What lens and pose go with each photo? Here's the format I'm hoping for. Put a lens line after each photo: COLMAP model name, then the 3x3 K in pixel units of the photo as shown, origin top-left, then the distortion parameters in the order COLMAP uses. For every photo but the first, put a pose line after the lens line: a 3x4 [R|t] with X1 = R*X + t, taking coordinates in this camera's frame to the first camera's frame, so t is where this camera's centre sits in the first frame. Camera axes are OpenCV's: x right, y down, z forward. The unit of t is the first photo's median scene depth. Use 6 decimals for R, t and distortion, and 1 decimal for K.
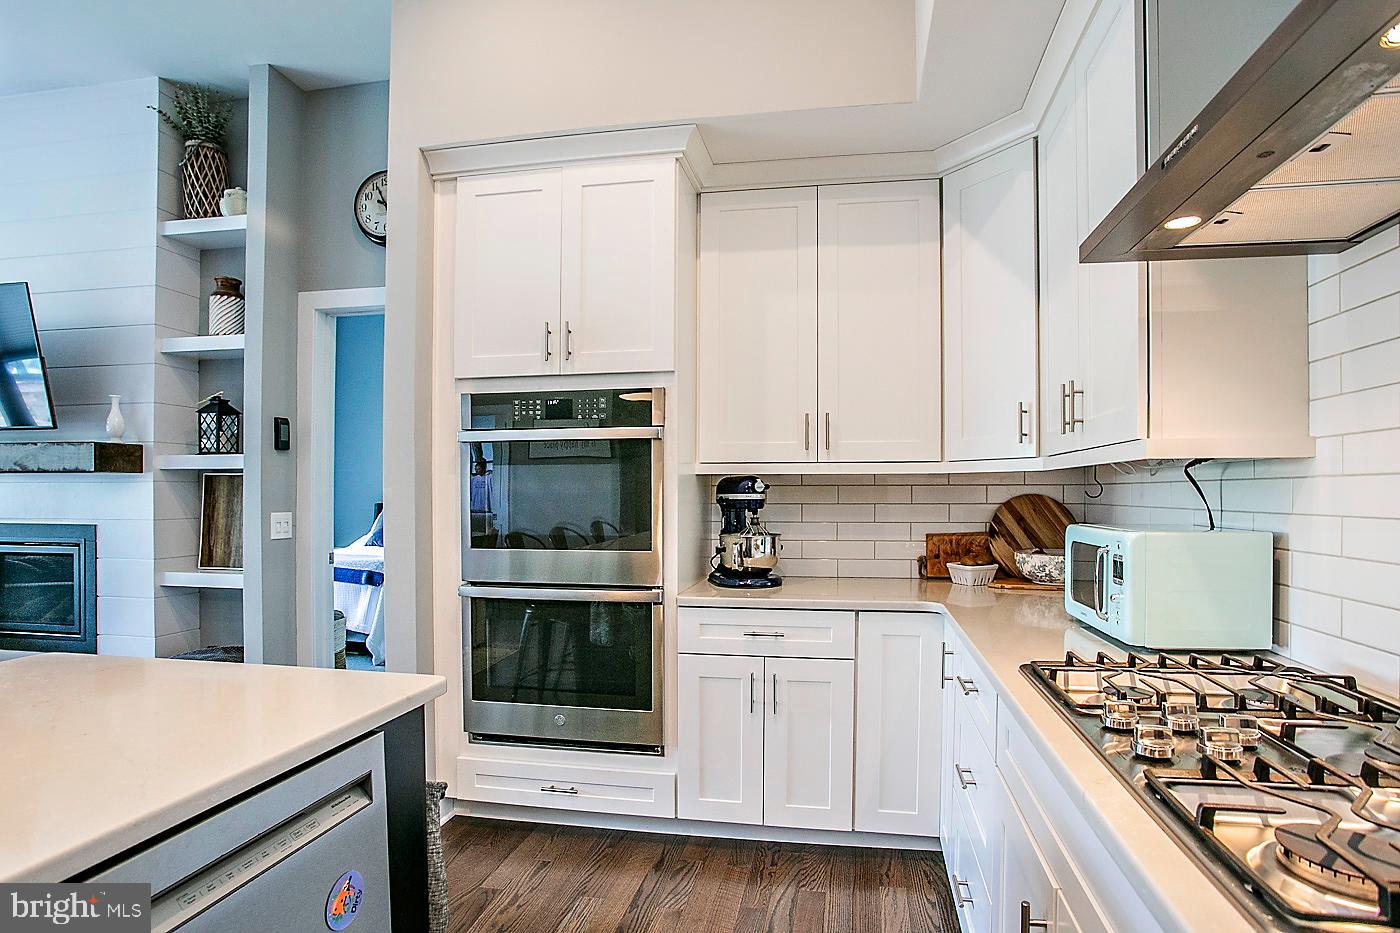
lens RADIAL K [[701.9, 0, 700.0], [0, 701.9, 466.5], [0, 0, 1]] dist [-0.017140, 0.000146]
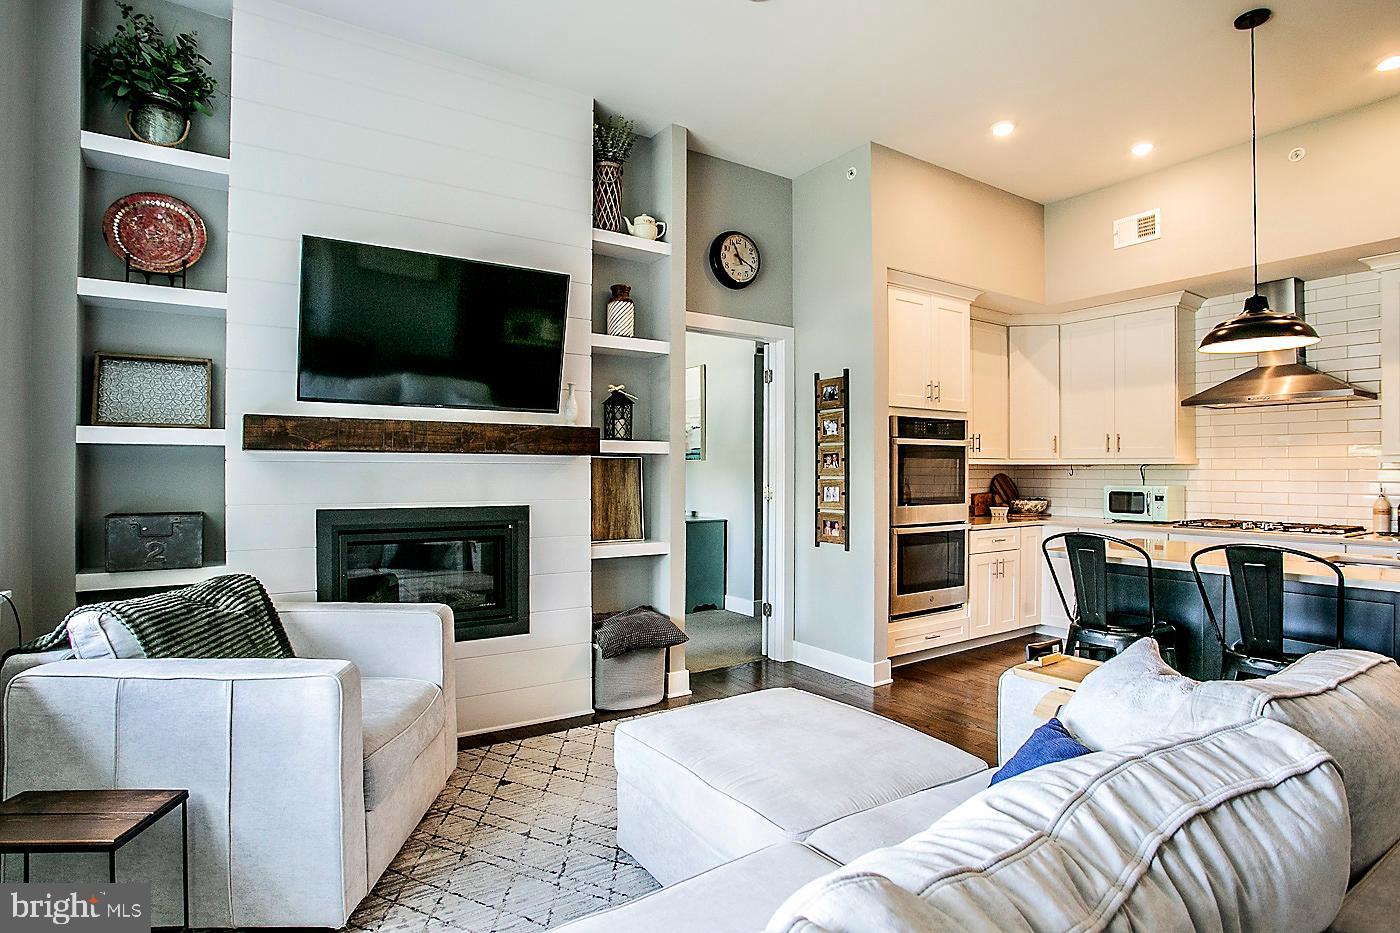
lens RADIAL K [[701.9, 0, 700.0], [0, 701.9, 466.5], [0, 0, 1]] dist [-0.017140, 0.000146]
pose [[0.724876, 0.005651, 0.688856, -1.731223], [-0.026658, 0.999447, 0.019854, -0.002136], [-0.688363, -0.032756, 0.724626, 0.081734]]
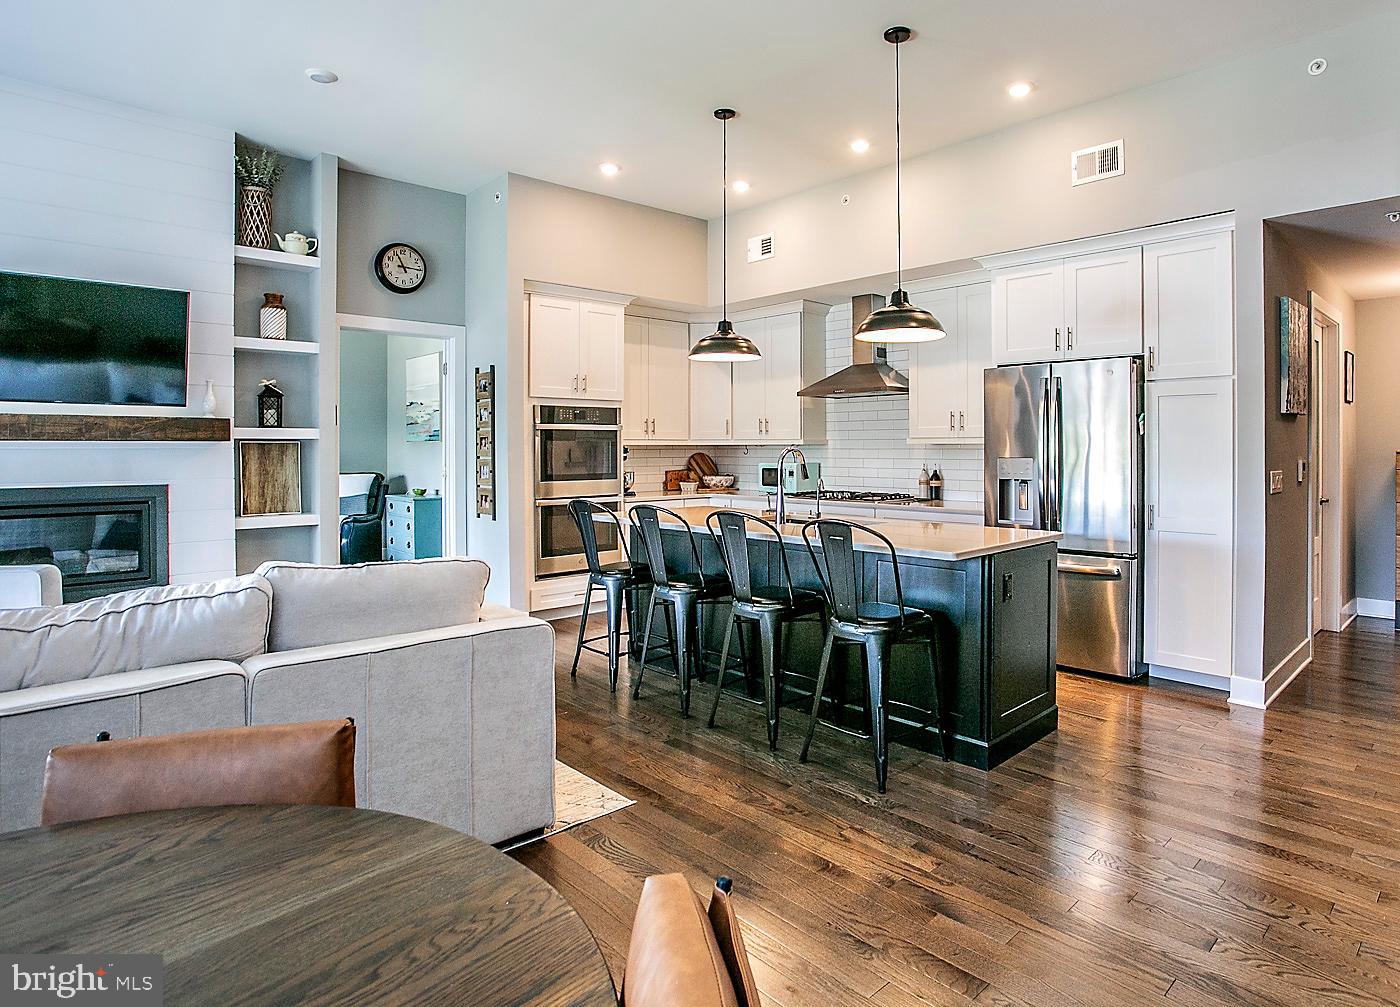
lens RADIAL K [[764.3, 0, 701.1], [0, 764.3, 448.1], [0, 0, 1]] dist [0.003650, 0.001749]
pose [[0.633552, -0.002287, 0.773697, -1.621550], [-0.024639, 0.999429, 0.023130, -0.041092], [-0.773308, -0.033717, 0.633134, -0.703834]]
